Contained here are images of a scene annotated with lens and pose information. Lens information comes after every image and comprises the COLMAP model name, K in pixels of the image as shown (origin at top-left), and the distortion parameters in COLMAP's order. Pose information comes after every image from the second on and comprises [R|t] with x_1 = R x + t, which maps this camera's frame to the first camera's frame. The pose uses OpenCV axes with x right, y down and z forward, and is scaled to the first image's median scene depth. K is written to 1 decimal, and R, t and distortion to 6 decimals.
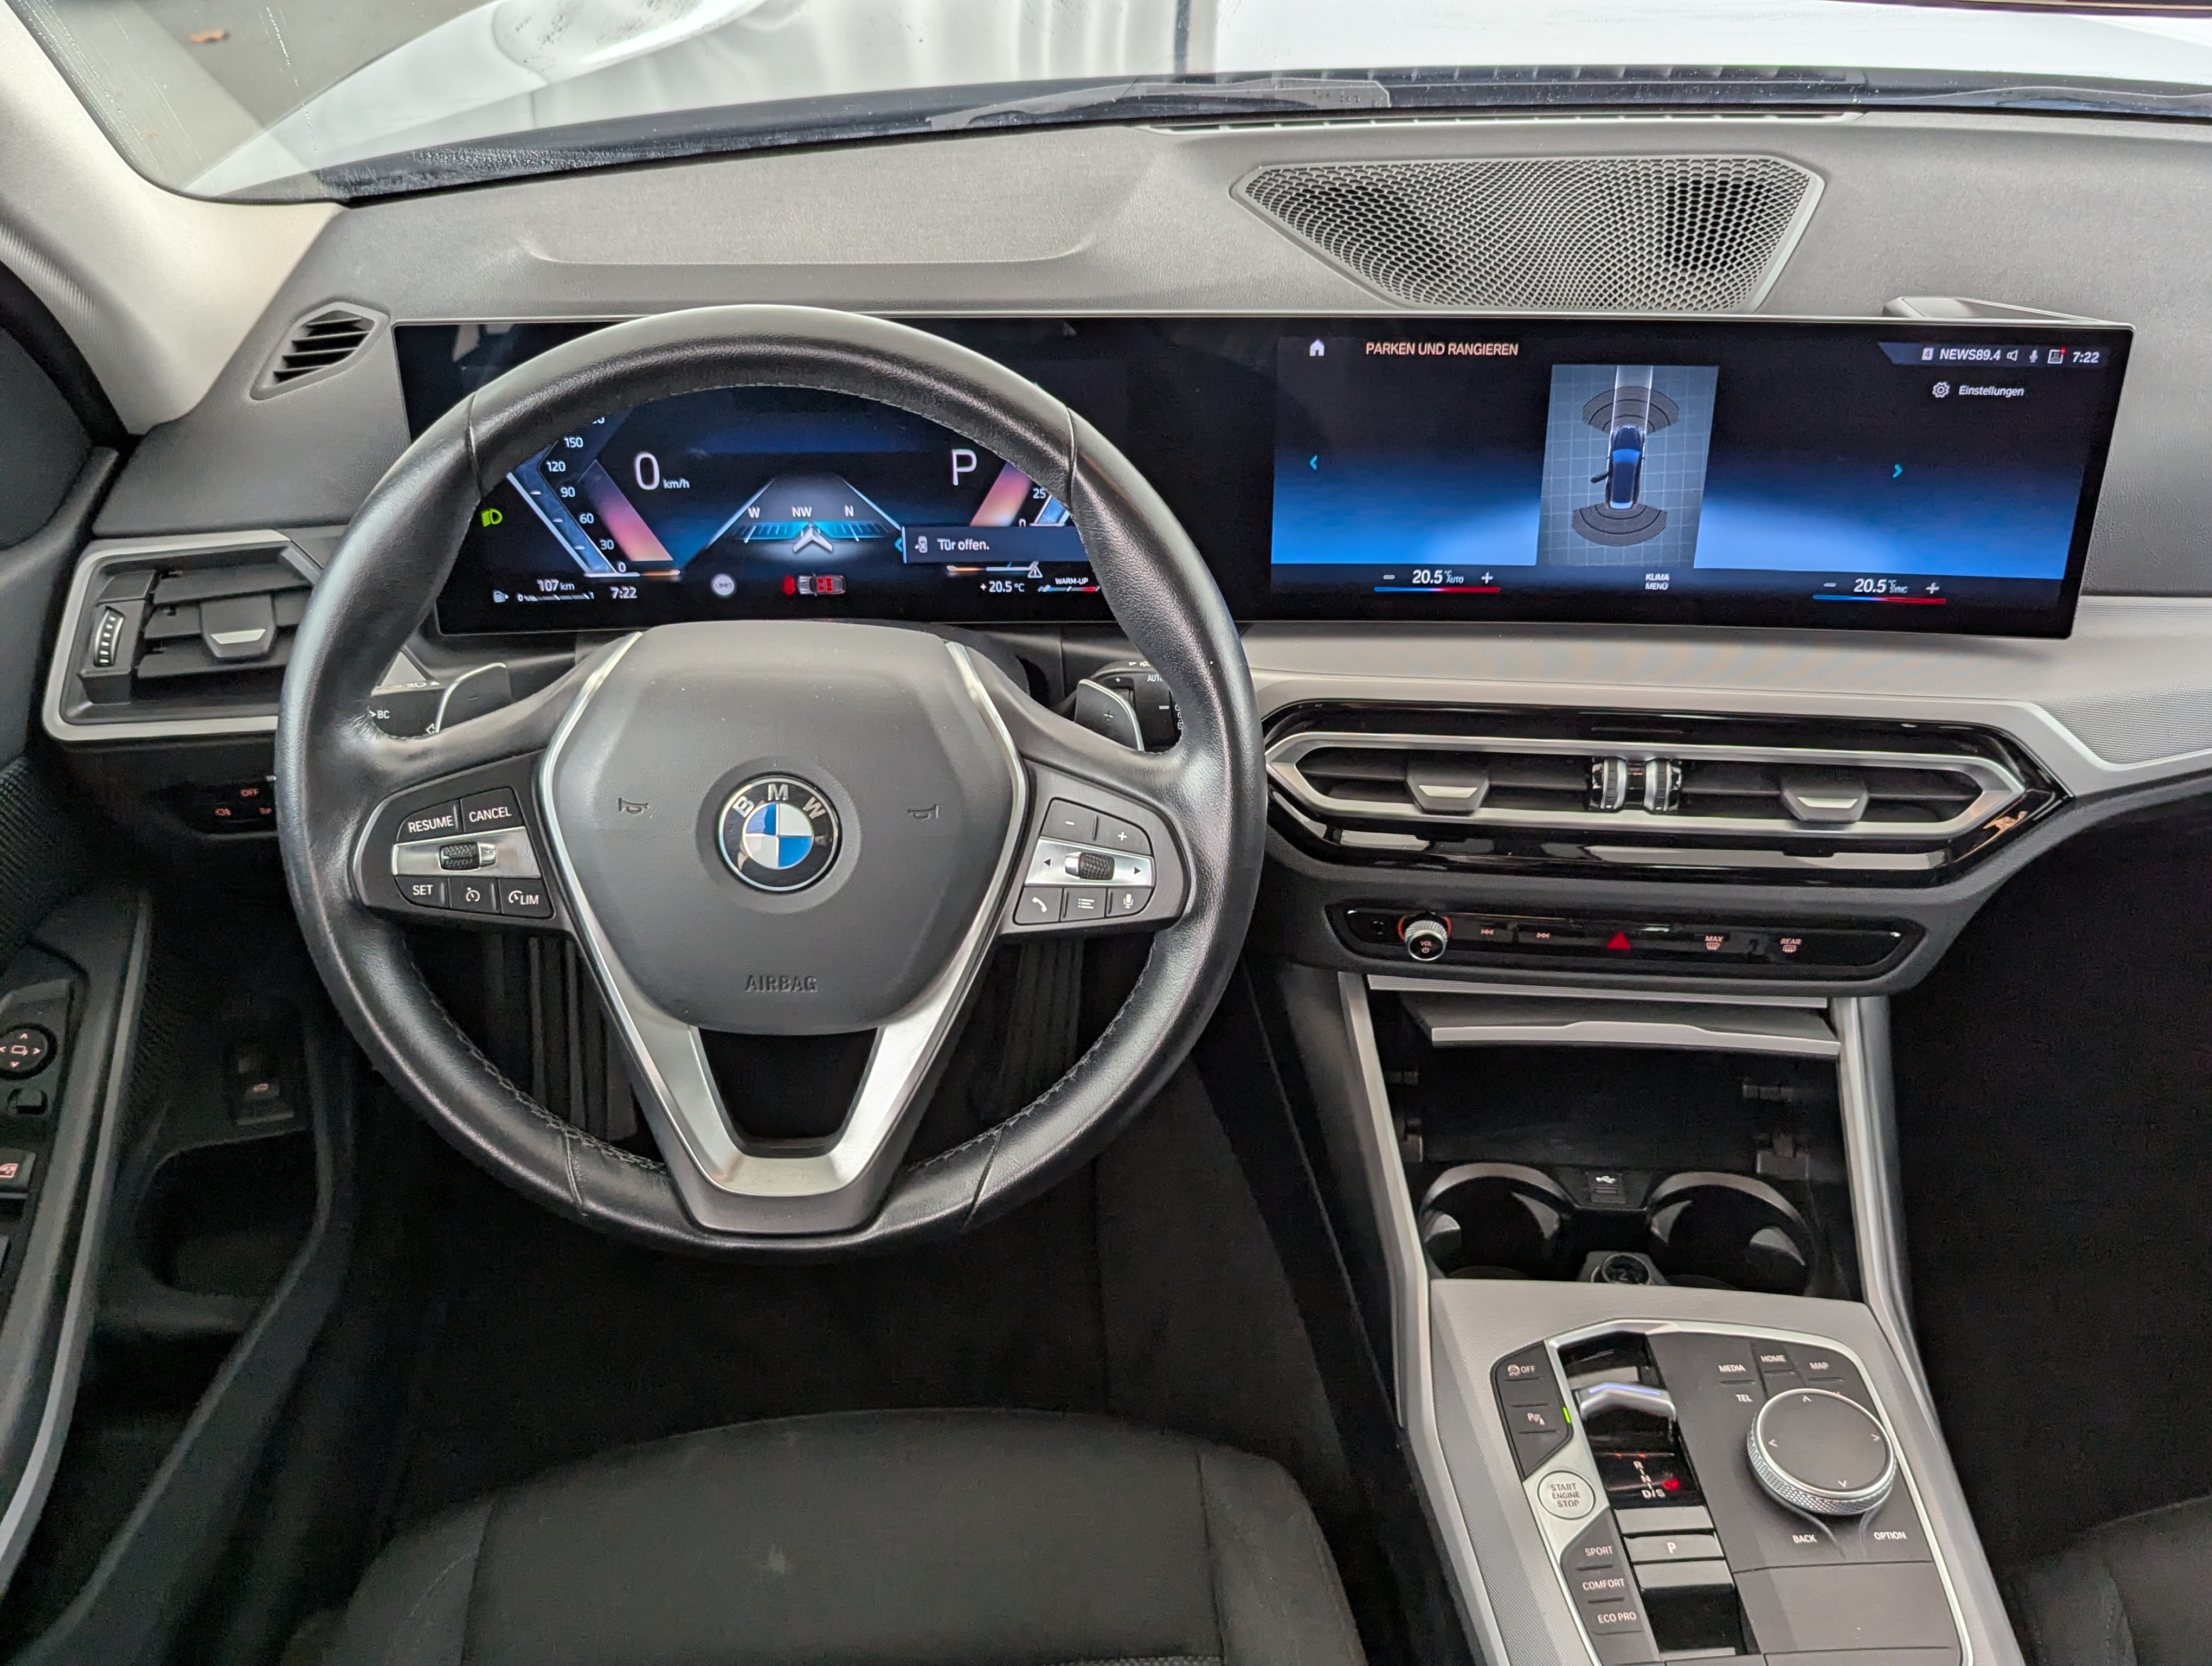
lens RADIAL K [[2012.8, 0, 1118.5], [0, 2012.8, 820.0], [0, 0, 1]] dist [0.028518, 0.000000]
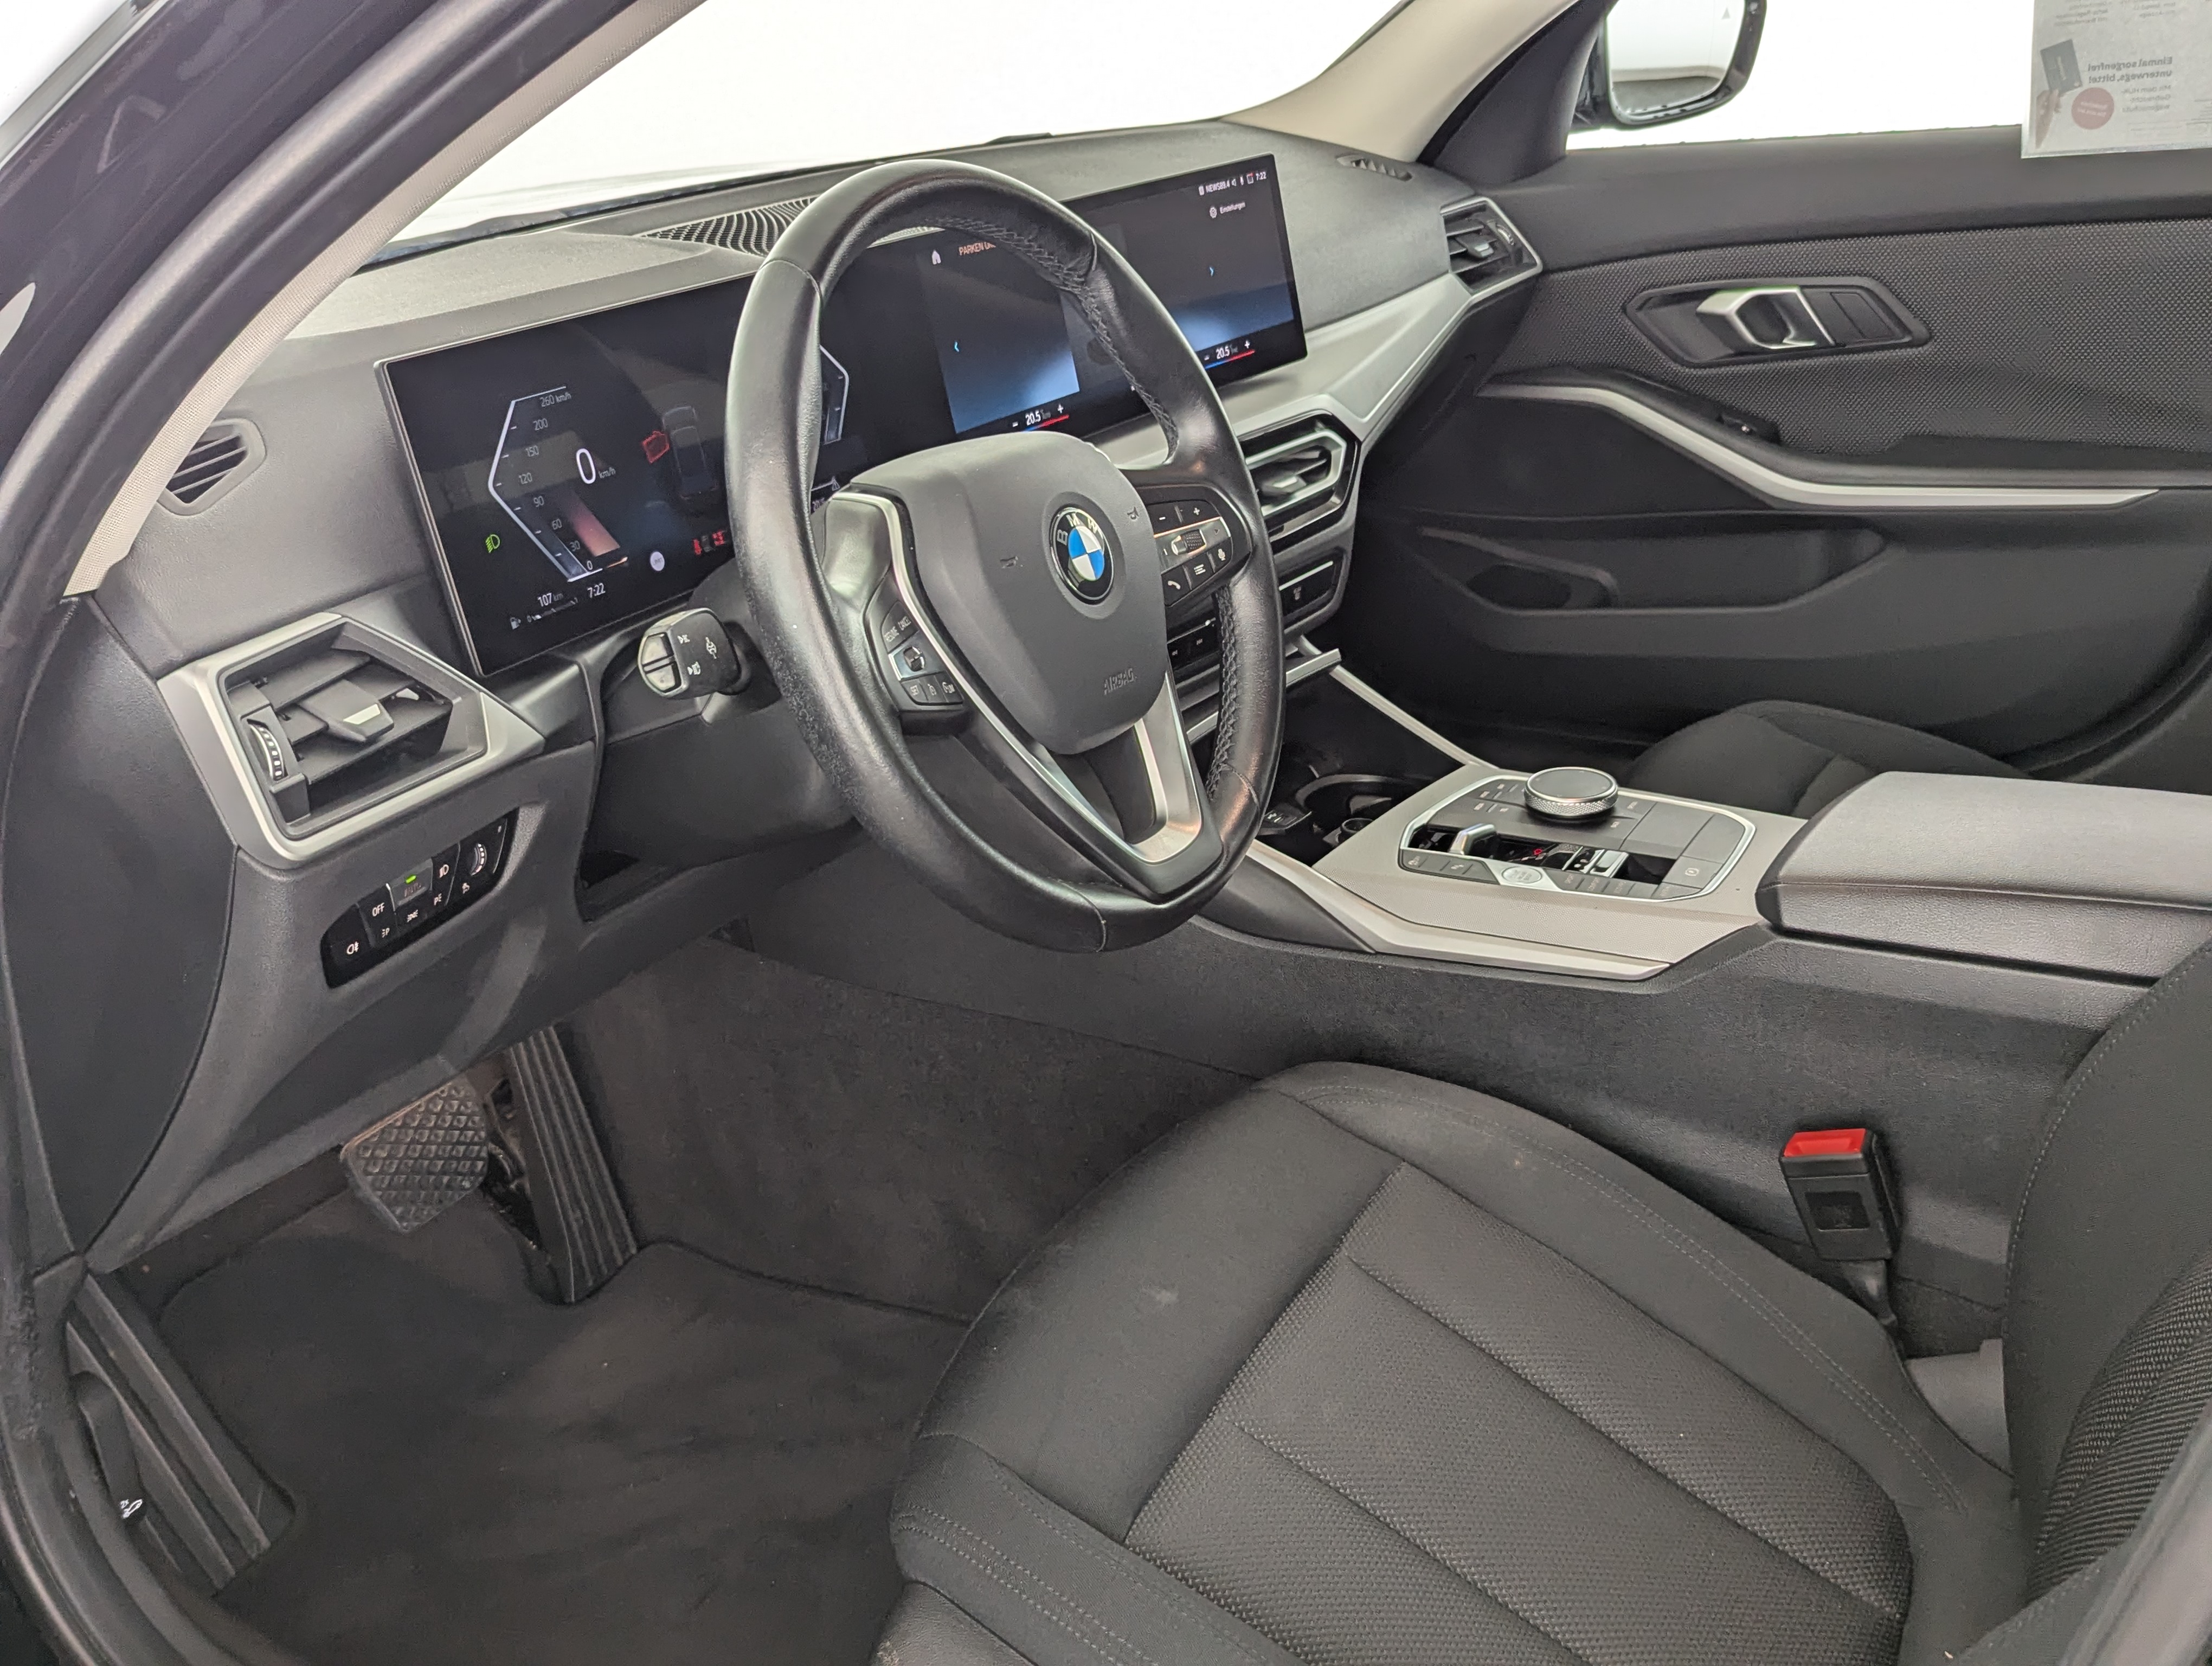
lens RADIAL K [[2012.8, 0, 1109.0], [0, 2012.8, 815.1], [0, 0, 1]] dist [0.028518, 0.000000]
pose [[0.568021, -0.365470, 0.737417, -0.943485], [0.520495, 0.853579, 0.022111, 0.104909], [-0.637524, 0.371262, 0.675076, 0.181126]]
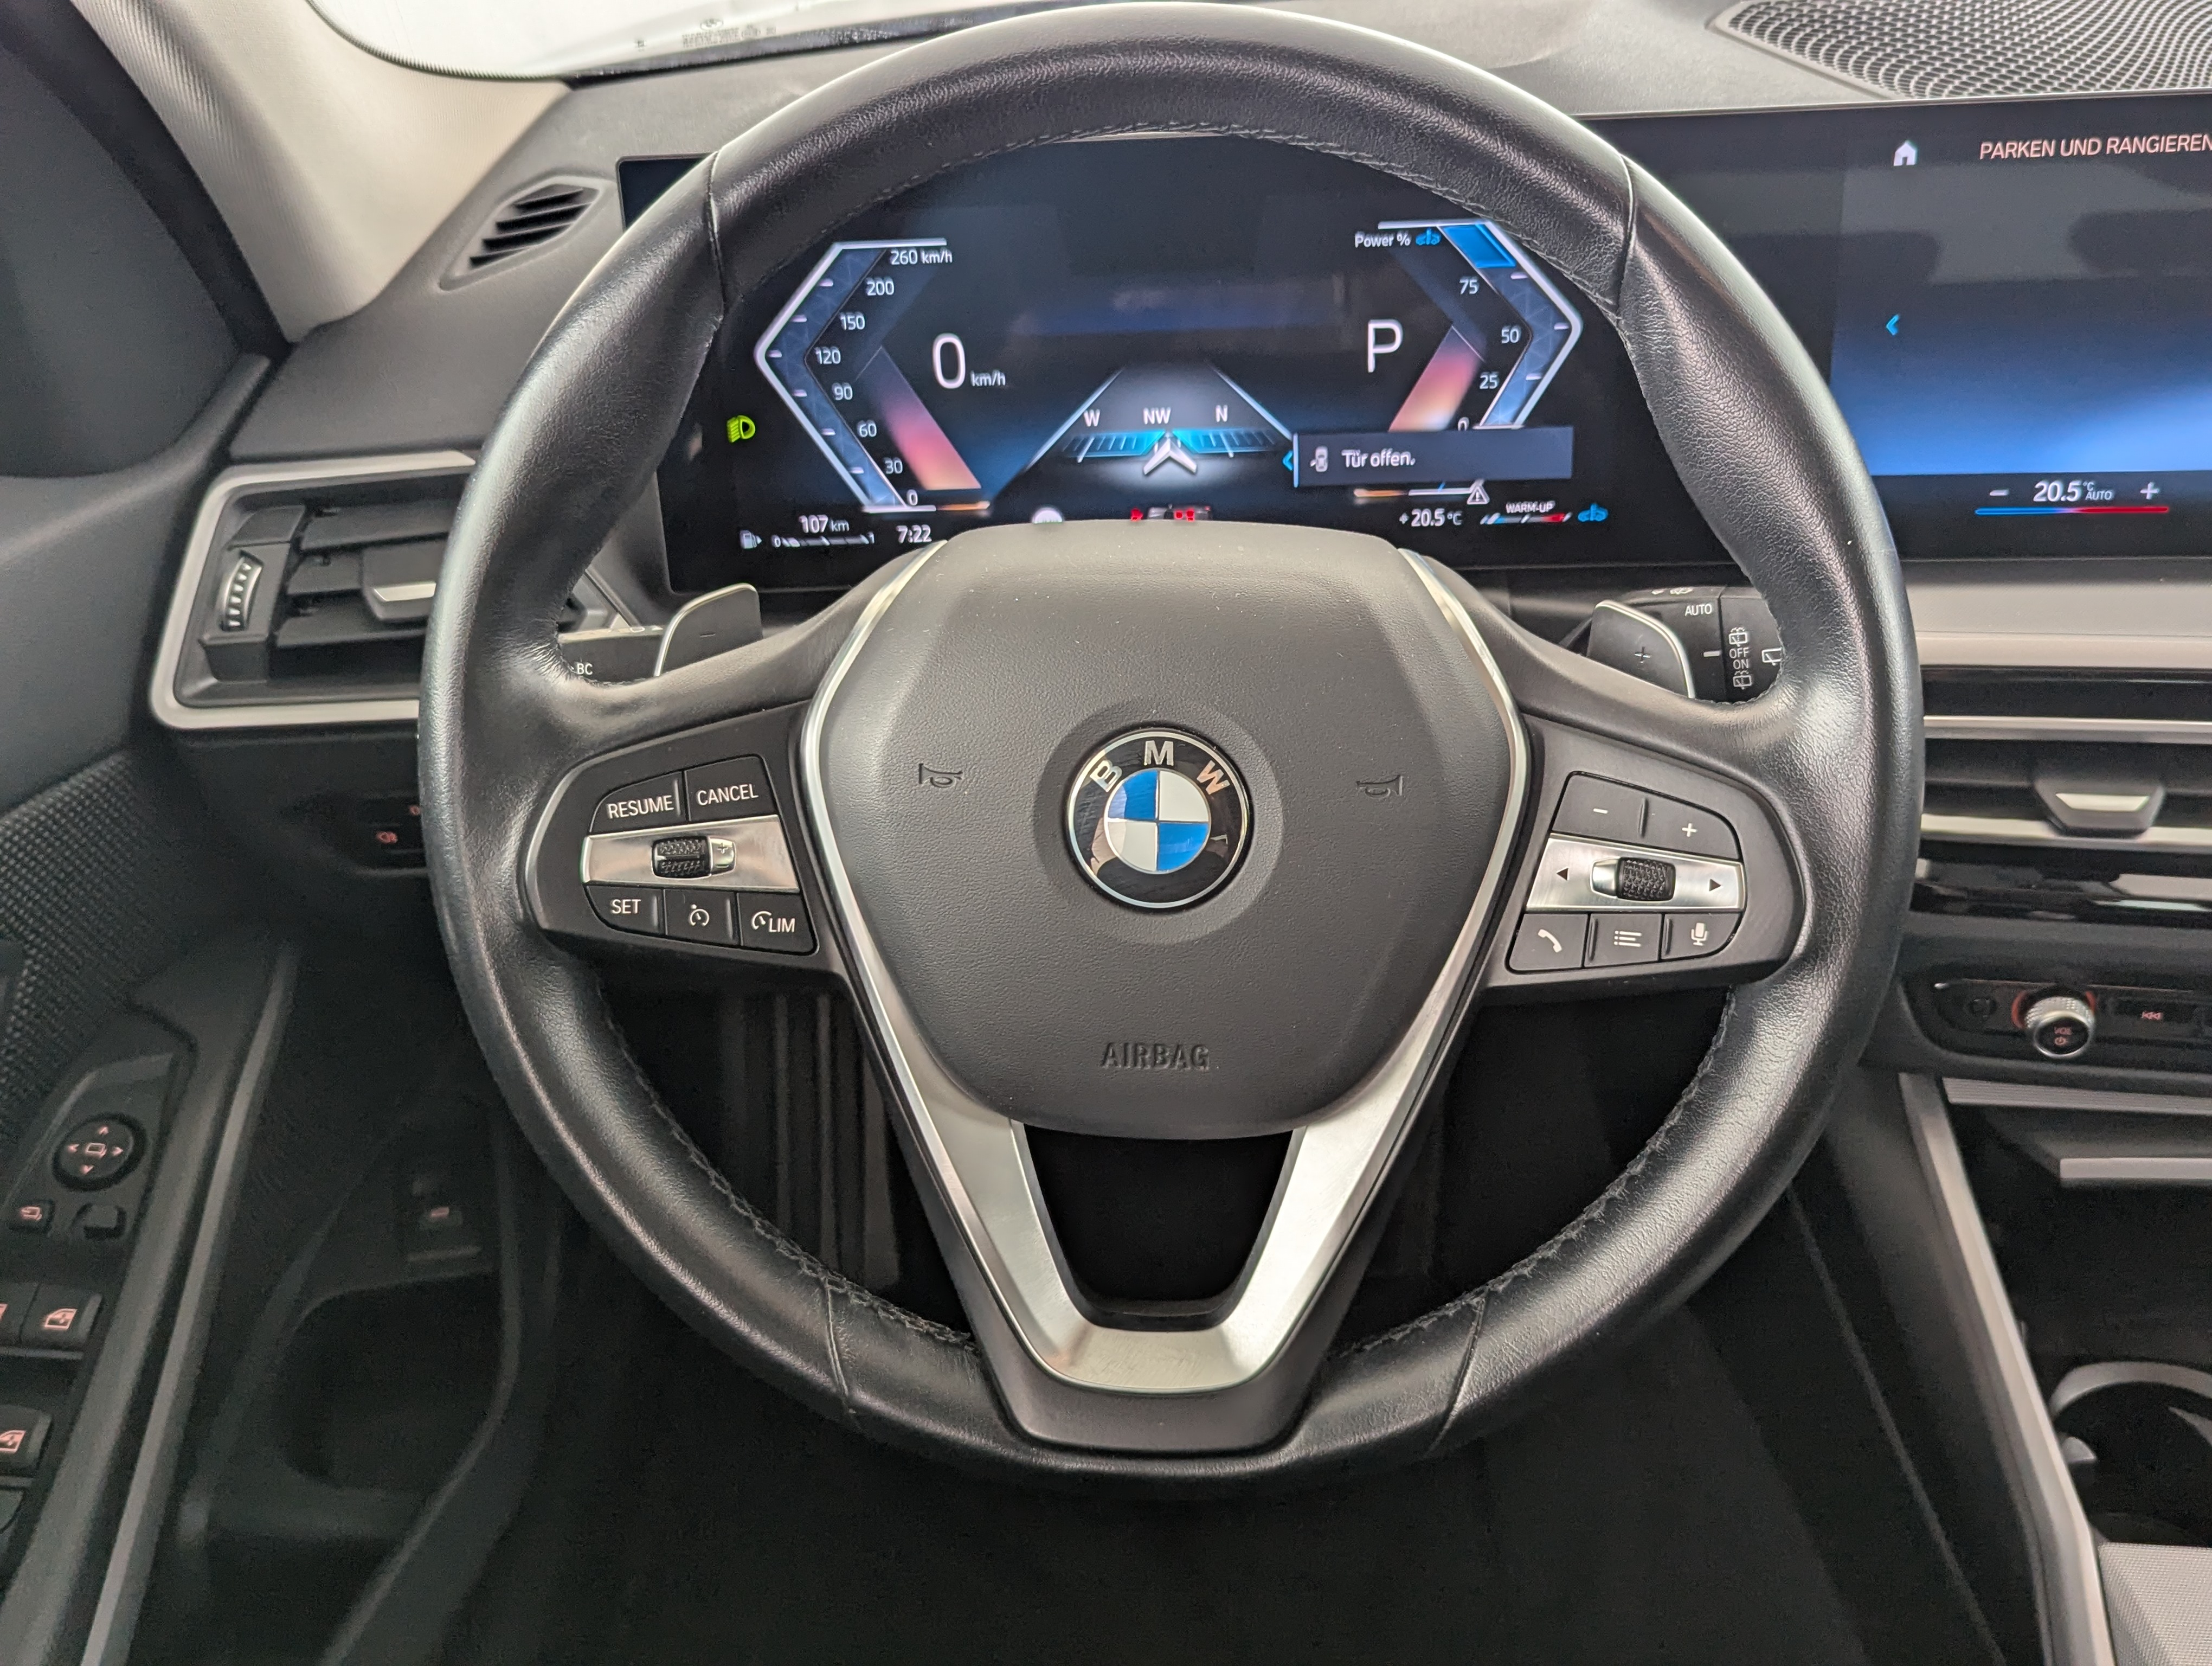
lens RADIAL K [[2012.8, 0, 1121.7], [0, 2012.8, 779.8], [0, 0, 1]] dist [0.028518, 0.000000]
pose [[0.993424, -0.004629, -0.114404, -0.090555], [-0.006037, 0.995675, -0.092708, 0.045907], [0.114338, 0.092789, 0.989099, 0.305344]]
